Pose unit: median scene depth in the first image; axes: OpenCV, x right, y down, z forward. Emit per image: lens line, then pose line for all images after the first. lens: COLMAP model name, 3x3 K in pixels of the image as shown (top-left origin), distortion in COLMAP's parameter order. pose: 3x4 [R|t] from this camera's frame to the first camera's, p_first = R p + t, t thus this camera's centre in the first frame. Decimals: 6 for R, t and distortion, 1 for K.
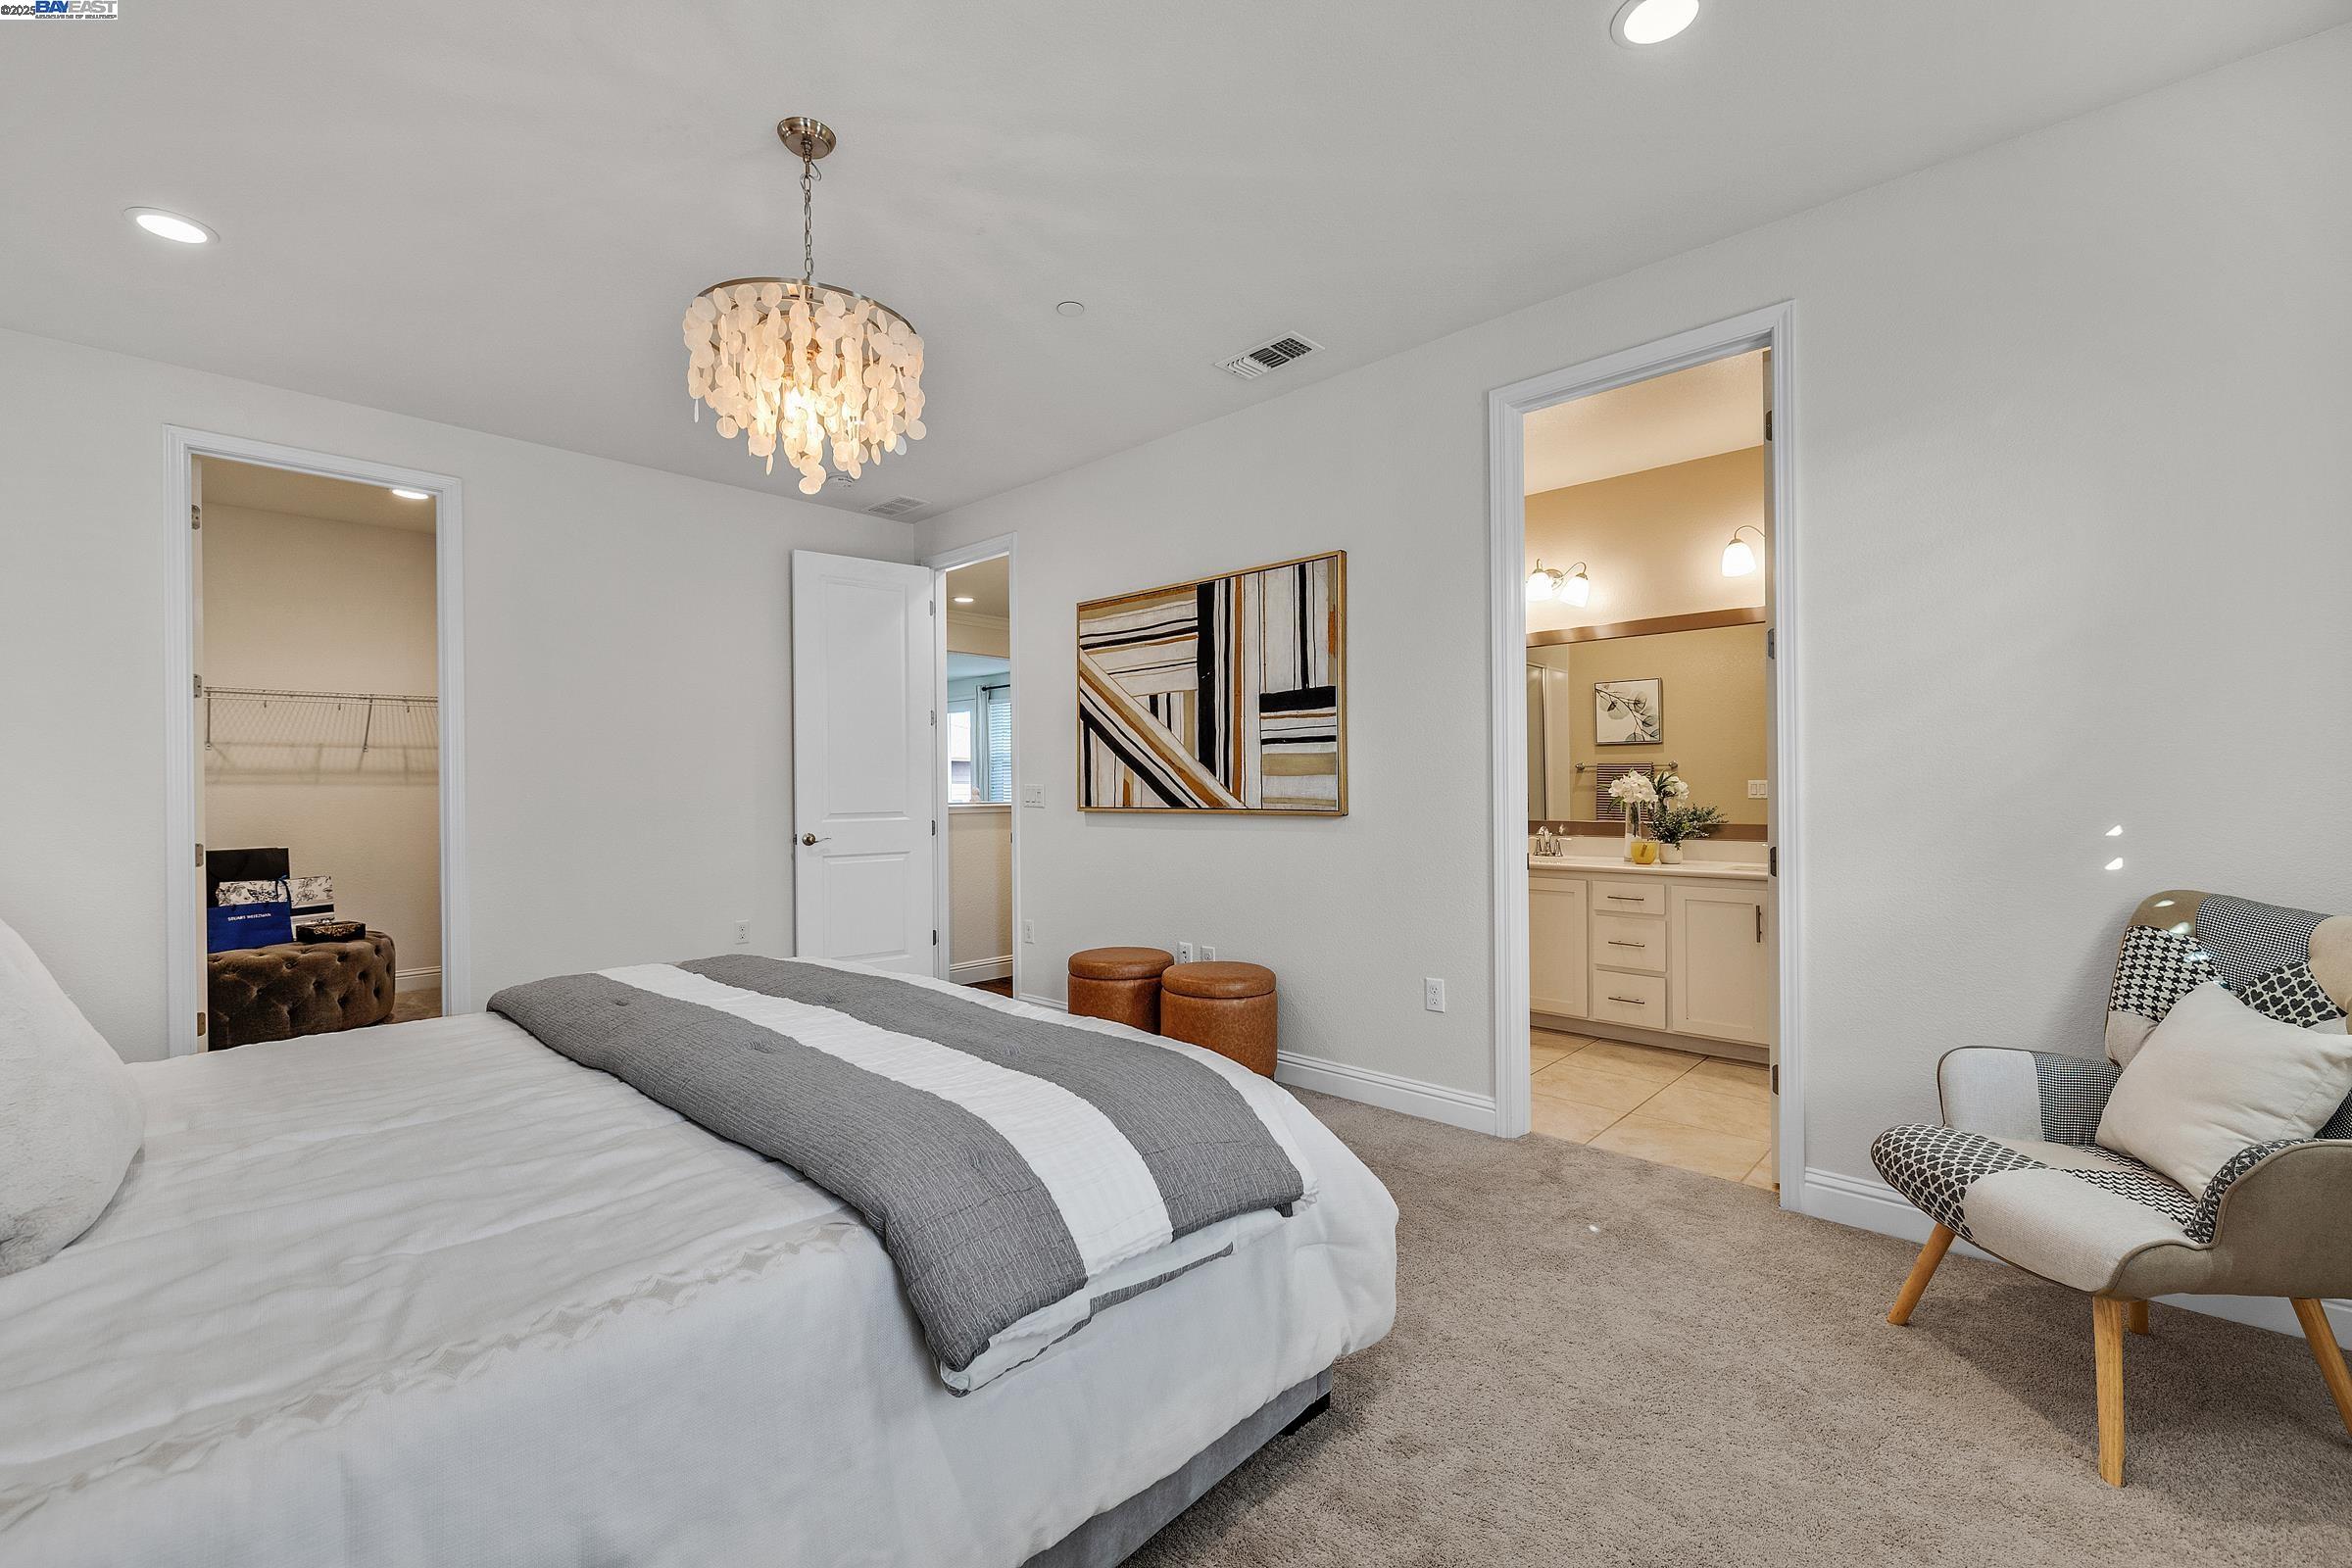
lens RADIAL K [[986.5, 0, 1169.6], [0, 986.5, 781.0], [0, 0, 1]] dist [0.000418, -0.000433]
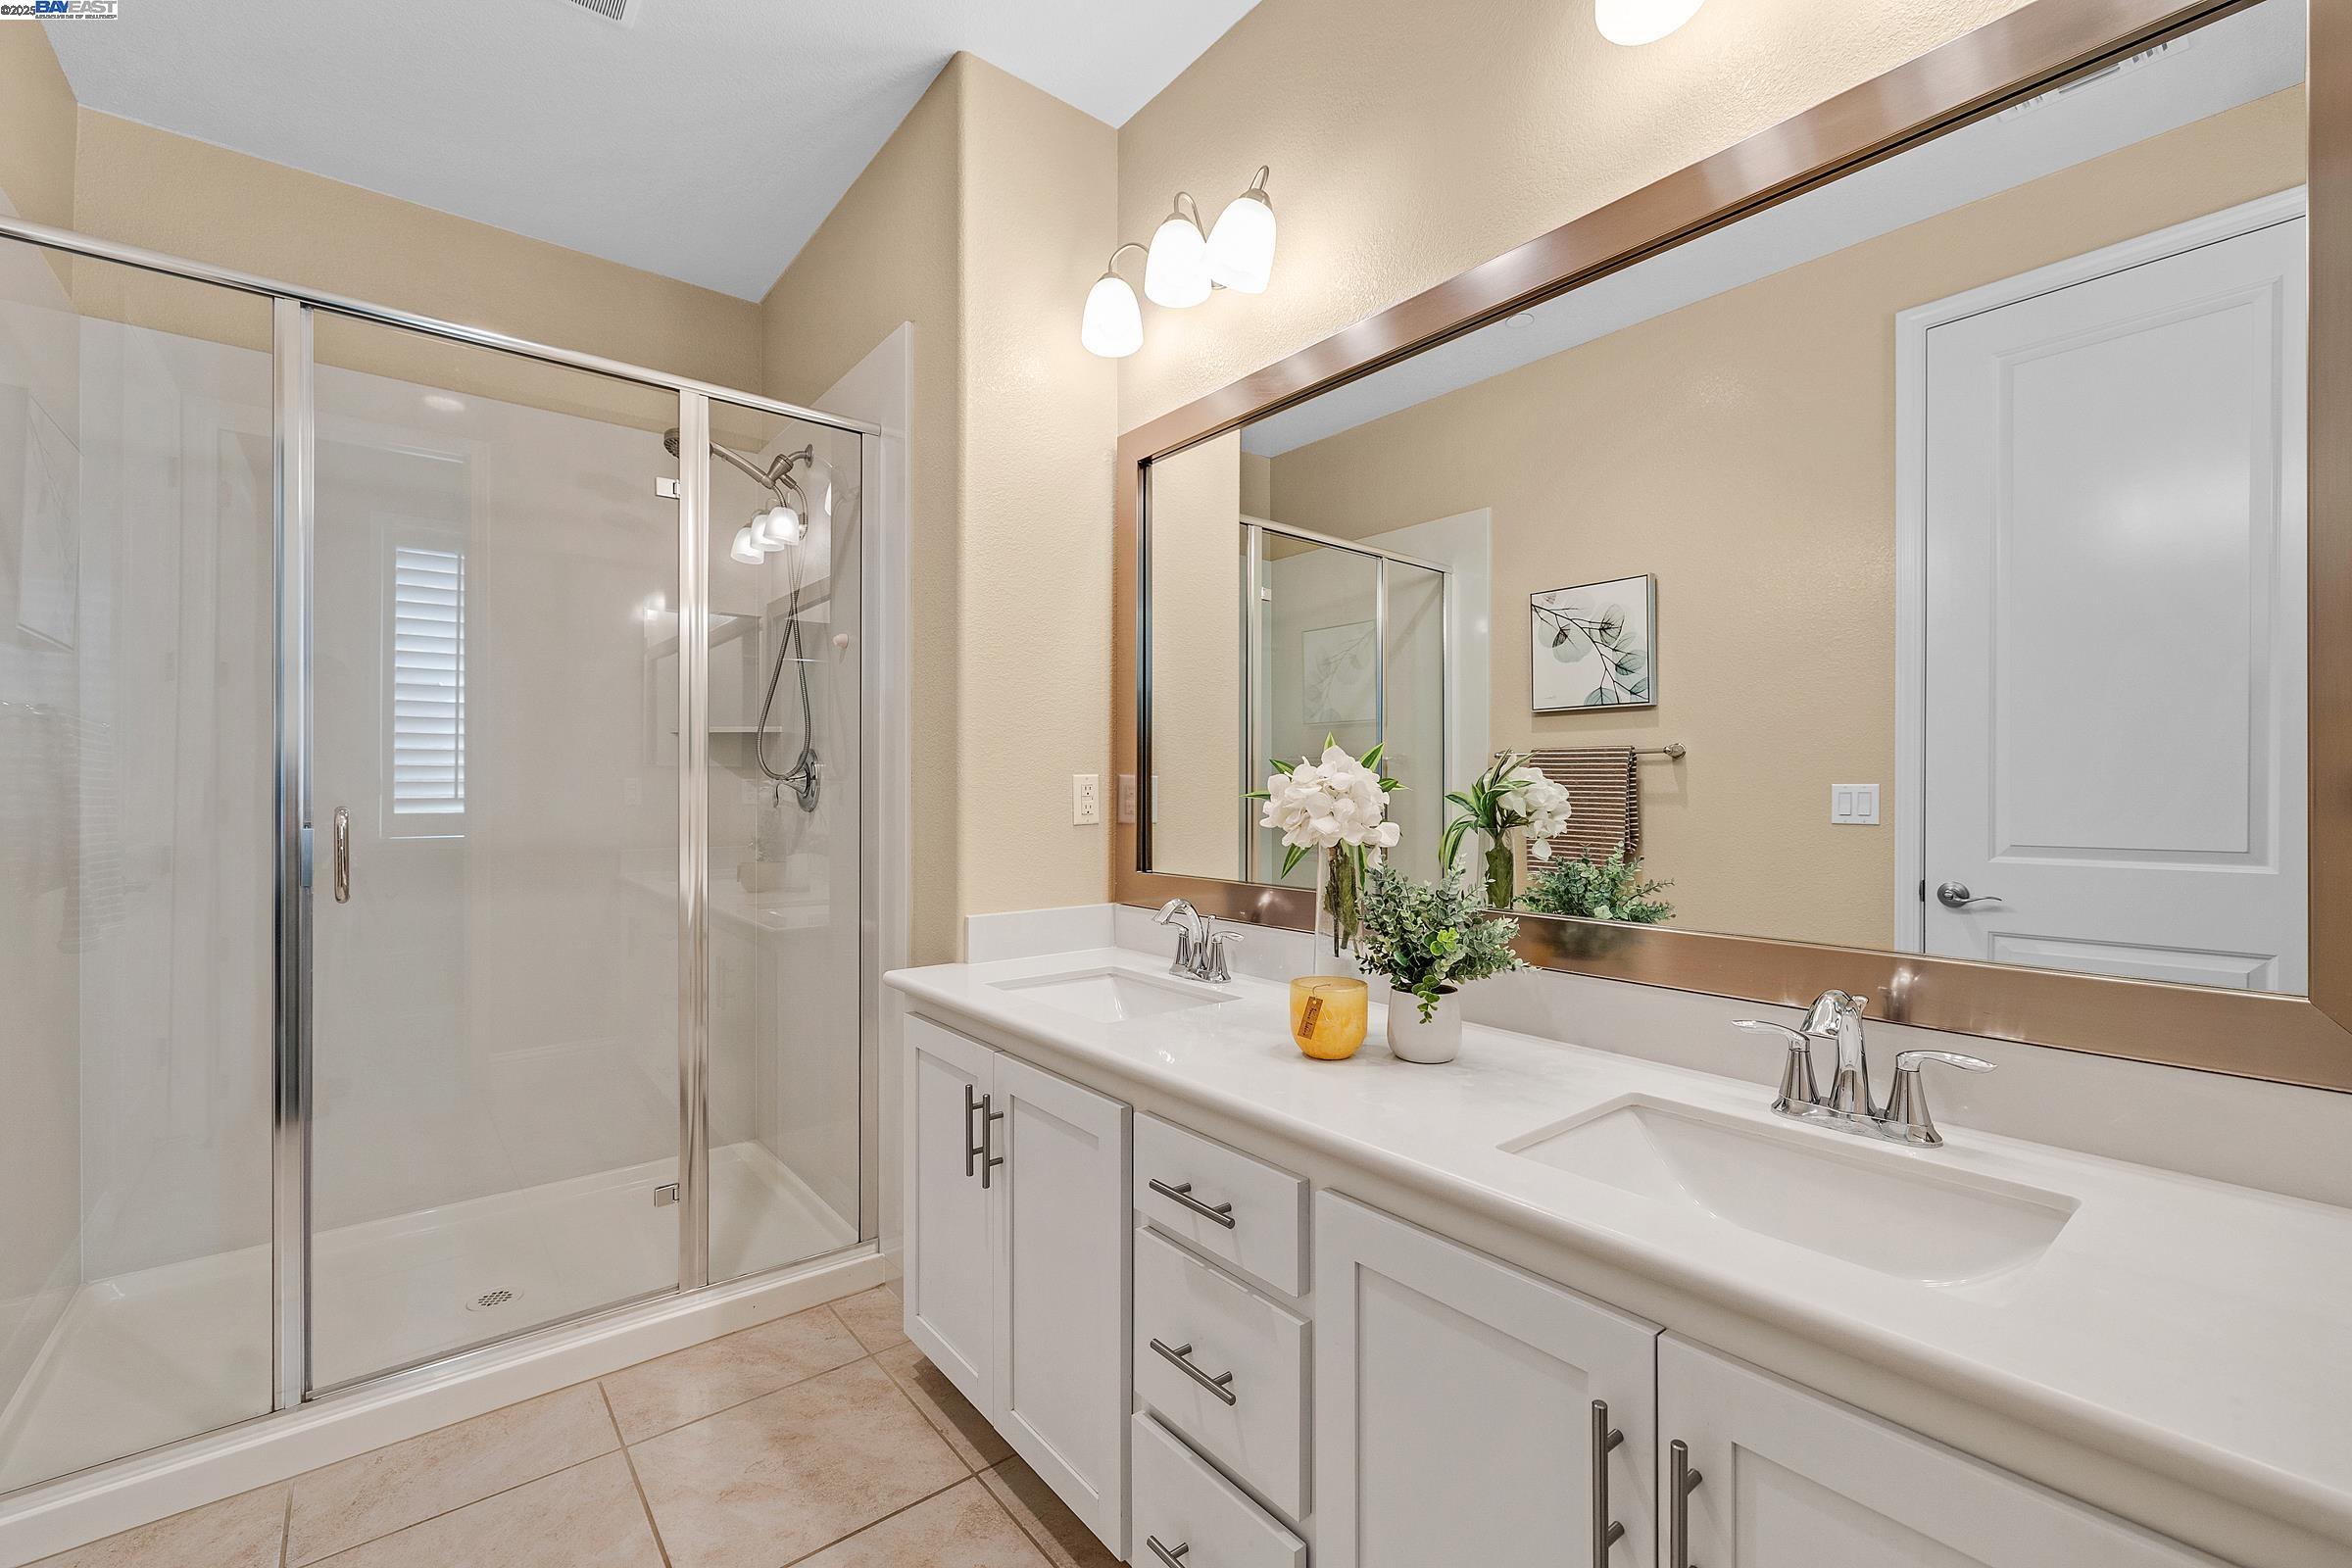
lens RADIAL K [[986.5, 0, 1169.8], [0, 986.5, 793.2], [0, 0, 1]] dist [0.000418, -0.000433]
pose [[0.991816, 0.009434, -0.127325, 0.471889], [-0.007932, 0.999893, 0.012300, 0.001203], [0.127427, -0.011189, 0.991785, 0.700634]]
